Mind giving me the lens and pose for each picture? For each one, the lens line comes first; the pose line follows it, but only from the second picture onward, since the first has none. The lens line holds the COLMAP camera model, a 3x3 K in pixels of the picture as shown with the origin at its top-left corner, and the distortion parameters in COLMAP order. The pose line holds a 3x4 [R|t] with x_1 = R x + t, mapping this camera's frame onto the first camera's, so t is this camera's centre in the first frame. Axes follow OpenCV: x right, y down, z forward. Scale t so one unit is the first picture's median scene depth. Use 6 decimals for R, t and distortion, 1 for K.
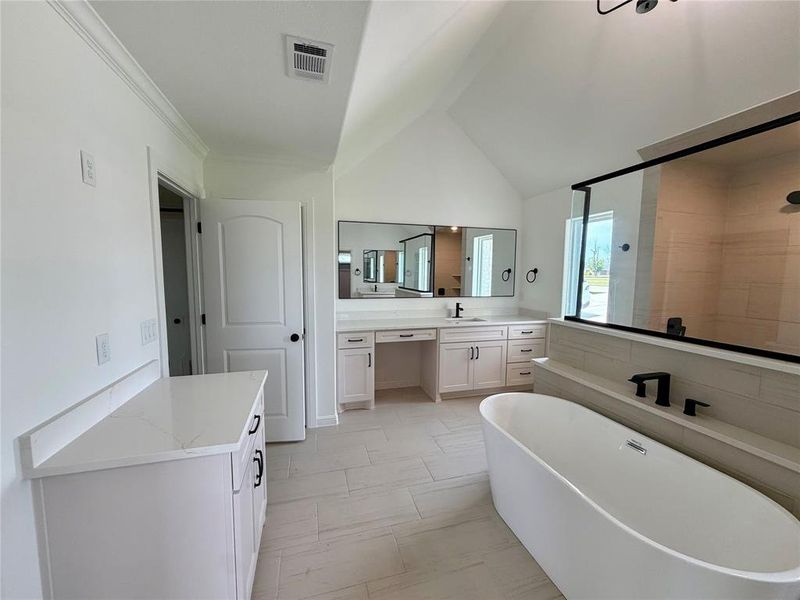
lens RADIAL K [[320.4, 0, 398.3], [0, 320.4, 299.6], [0, 0, 1]] dist [-0.001224, 0.000234]
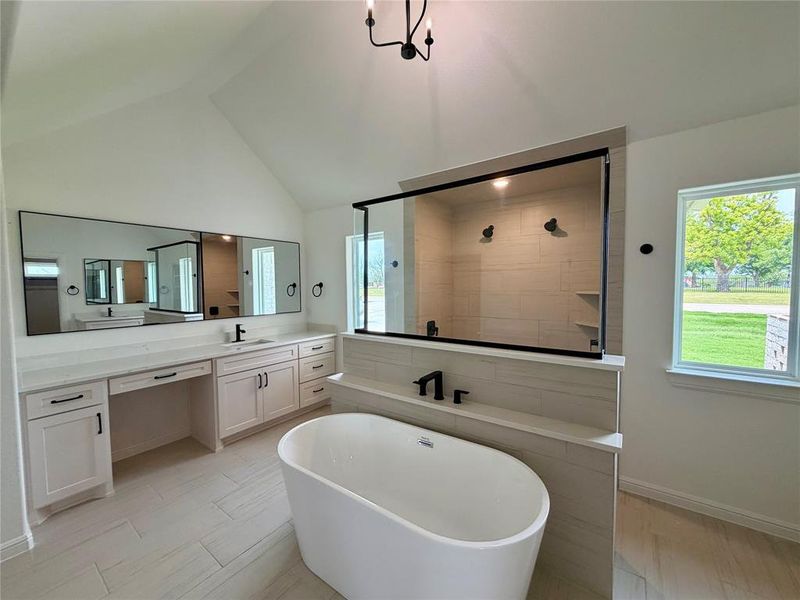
lens RADIAL K [[320.4, 0, 398.3], [0, 320.4, 299.6], [0, 0, 1]] dist [-0.001224, 0.000234]
pose [[0.788868, -0.046064, 0.612834, 0.004584], [0.070995, 0.997341, -0.016423, -0.012916], [-0.610448, 0.056463, 0.790041, 0.076841]]
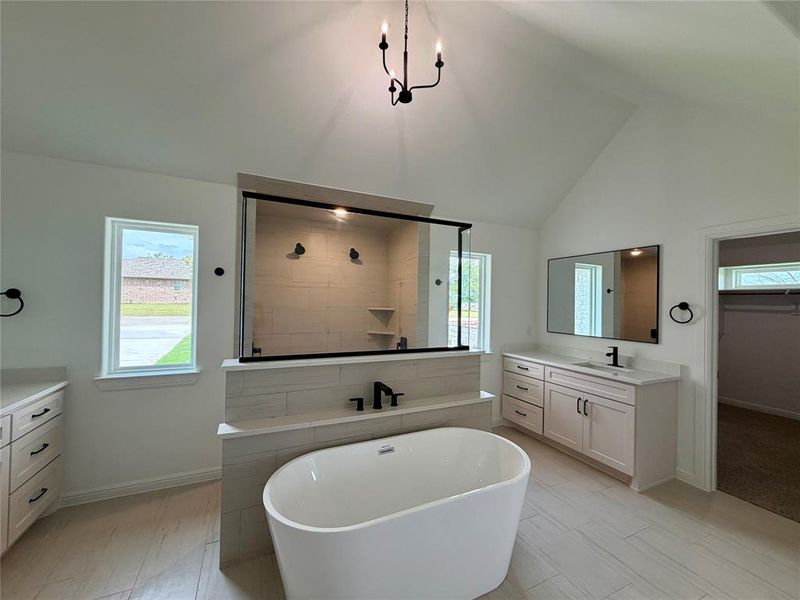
lens RADIAL K [[306.3, 0, 388.0], [0, 306.3, 302.5], [0, 0, 1]] dist [0.000754, 0.000175]
pose [[-0.135448, -0.016222, 0.990652, -0.188131], [0.067147, 0.997417, 0.025514, -0.058316], [-0.988507, 0.069975, -0.134008, 0.572659]]
